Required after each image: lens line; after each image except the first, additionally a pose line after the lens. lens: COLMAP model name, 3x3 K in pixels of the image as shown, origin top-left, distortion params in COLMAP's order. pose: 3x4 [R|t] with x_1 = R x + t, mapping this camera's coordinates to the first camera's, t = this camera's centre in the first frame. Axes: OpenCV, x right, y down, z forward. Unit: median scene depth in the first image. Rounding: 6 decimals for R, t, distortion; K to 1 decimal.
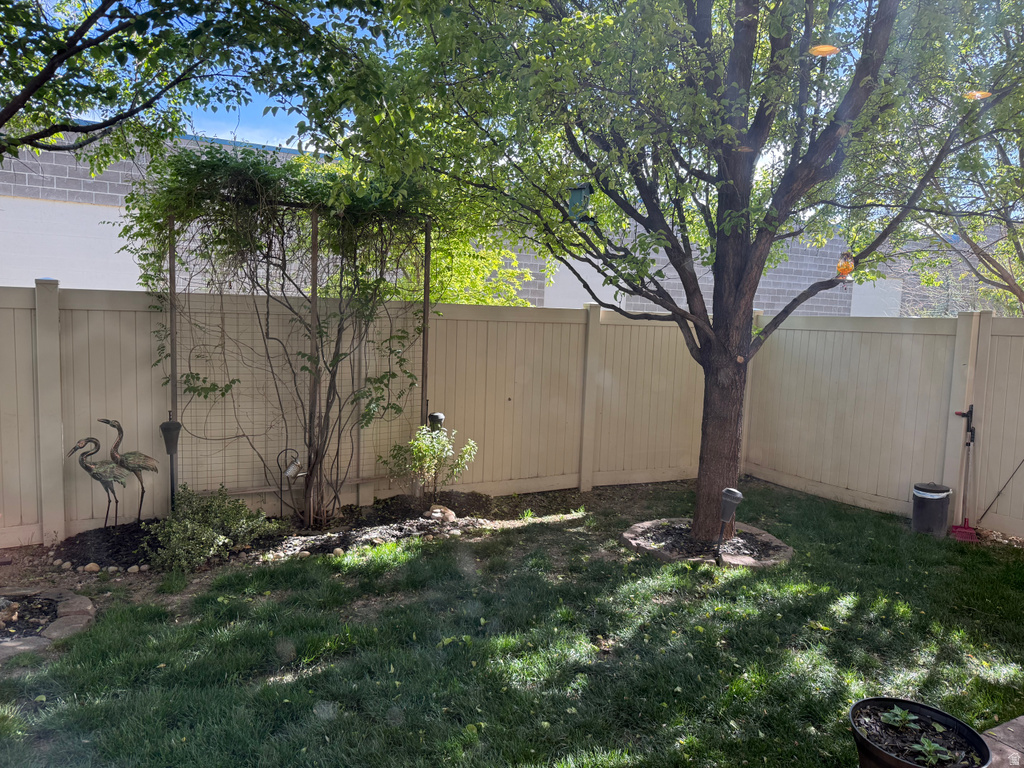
lens RADIAL K [[723.4, 0, 507.5], [0, 723.4, 379.7], [0, 0, 1]] dist [0.091195, -0.116674]
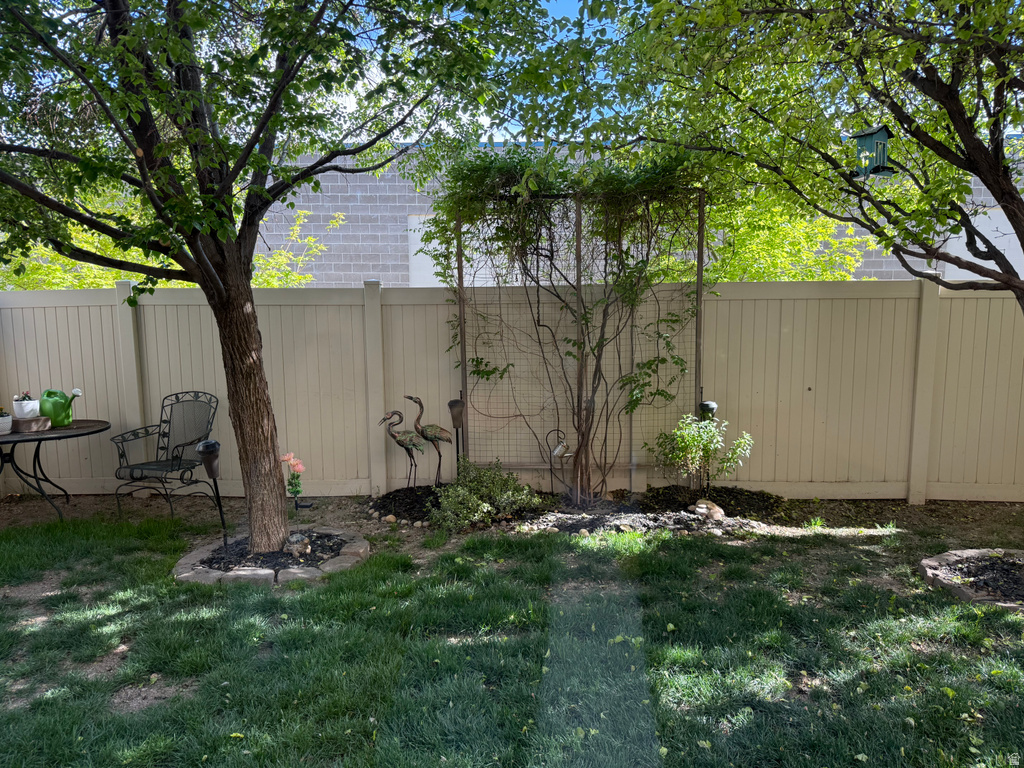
lens RADIAL K [[723.4, 0, 518.4], [0, 723.4, 379.1], [0, 0, 1]] dist [0.091195, -0.116674]
pose [[0.856496, 0.018540, -0.515821, 0.197436], [-0.009248, 0.999745, 0.020579, 0.000401], [0.516071, -0.012855, 0.856449, 0.081477]]
